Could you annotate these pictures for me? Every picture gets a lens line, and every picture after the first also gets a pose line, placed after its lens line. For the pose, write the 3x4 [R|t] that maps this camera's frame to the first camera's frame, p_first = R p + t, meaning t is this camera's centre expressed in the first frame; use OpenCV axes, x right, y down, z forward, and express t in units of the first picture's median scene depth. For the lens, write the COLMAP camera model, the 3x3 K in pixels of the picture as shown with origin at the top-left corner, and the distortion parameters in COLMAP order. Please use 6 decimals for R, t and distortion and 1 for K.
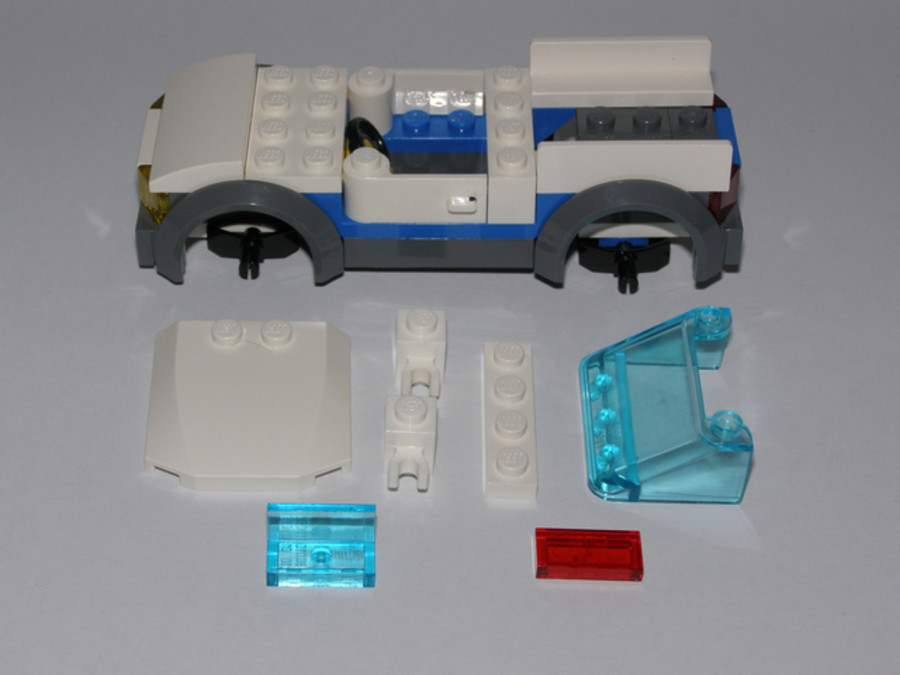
lens RADIAL K [[2037.6, 0, 451.5], [0, 2037.6, 336.7], [0, 0, 1]] dist [-0.397490, 0.000000]
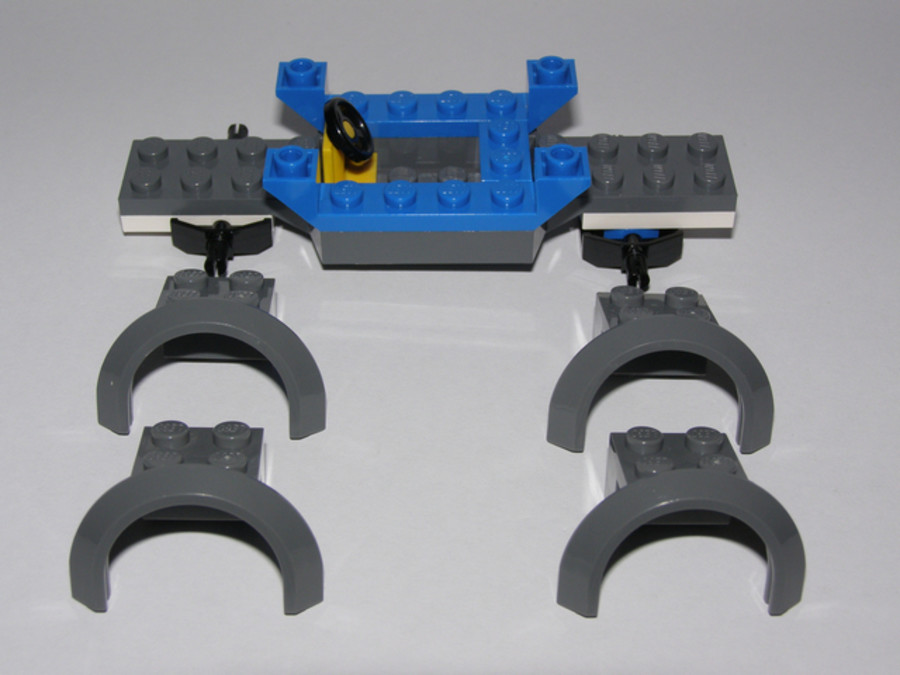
lens RADIAL K [[1512.4, 0, 447.4], [0, 1512.4, 341.8], [0, 0, 1]] dist [-0.238654, 0.000000]
pose [[0.999974, -0.006474, -0.003234, 0.004502], [0.006554, 0.999661, 0.025181, -0.016356], [0.003070, -0.025202, 0.999678, 0.333559]]
